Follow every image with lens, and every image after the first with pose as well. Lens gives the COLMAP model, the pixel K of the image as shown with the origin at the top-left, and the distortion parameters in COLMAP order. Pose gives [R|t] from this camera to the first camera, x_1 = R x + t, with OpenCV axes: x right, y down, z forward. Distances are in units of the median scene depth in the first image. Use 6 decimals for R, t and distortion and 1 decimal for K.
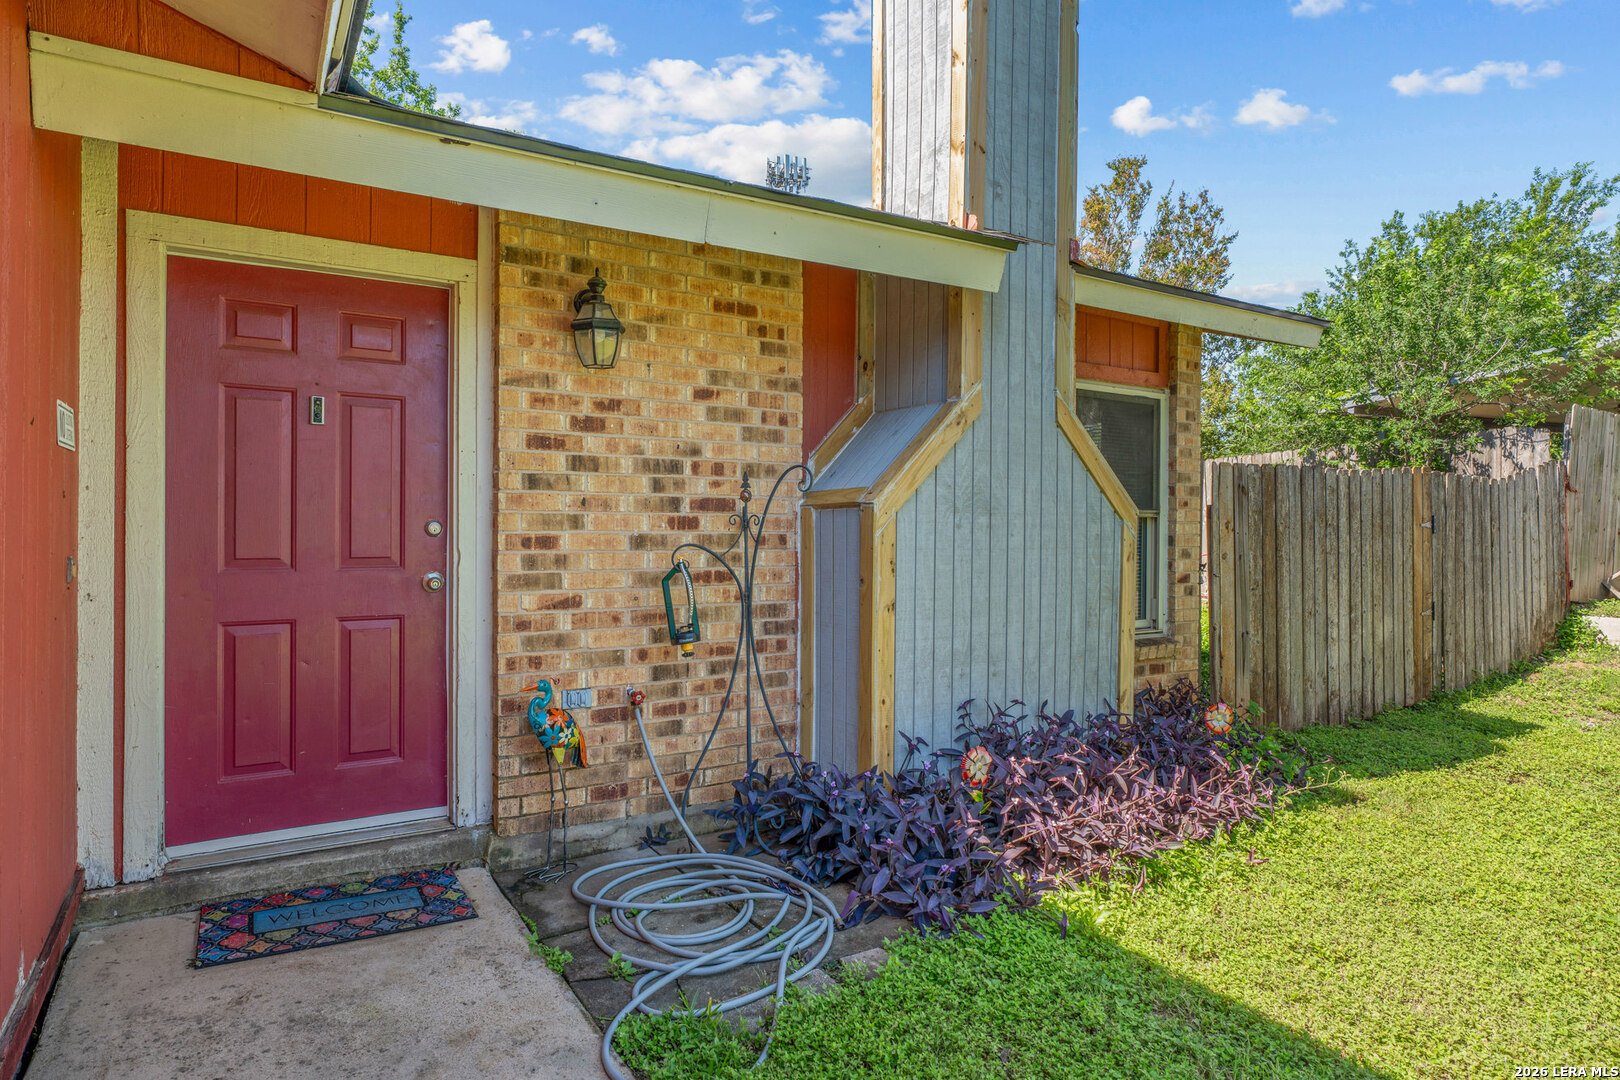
lens RADIAL K [[903.3, 0, 803.3], [0, 903.3, 537.9], [0, 0, 1]] dist [-0.014542, -0.000122]
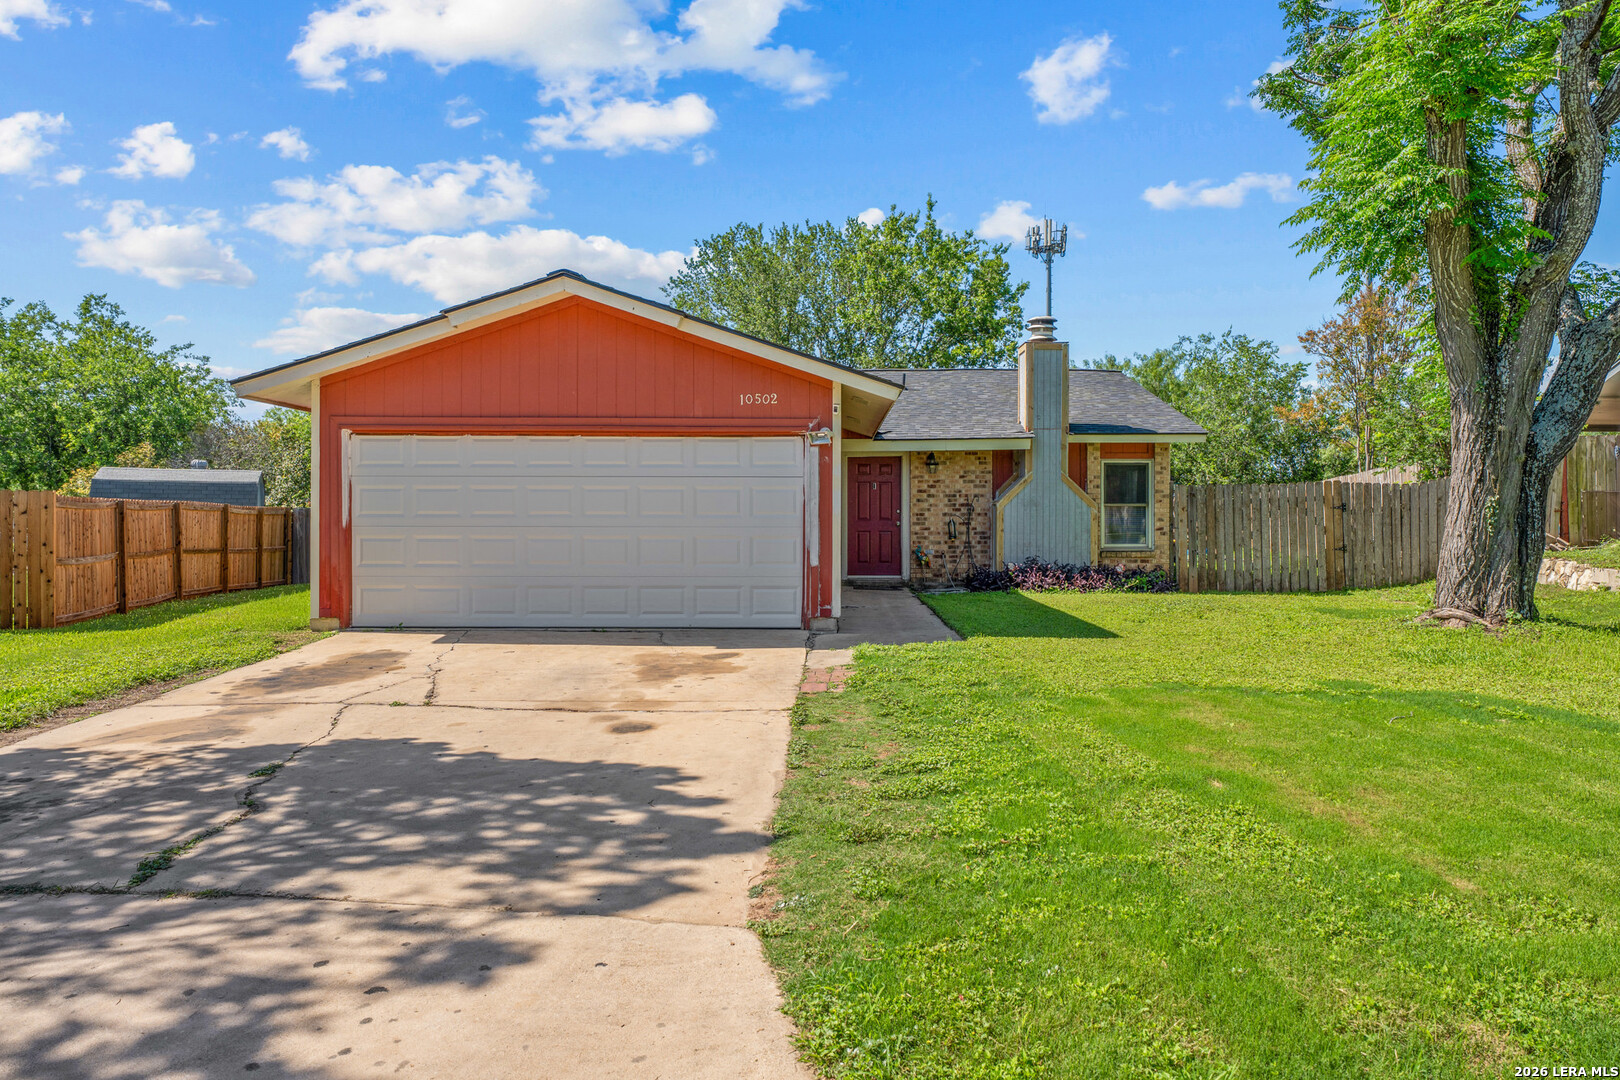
lens RADIAL K [[1037.0, 0, 808.0], [0, 1037.0, 528.5], [0, 0, 1]] dist [-0.005095, -0.000183]
pose [[0.834666, 0.000444, -0.550757, 1.816458], [-0.001362, 0.999998, -0.001258, 0.071938], [0.550755, 0.001800, 0.834665, -3.131941]]
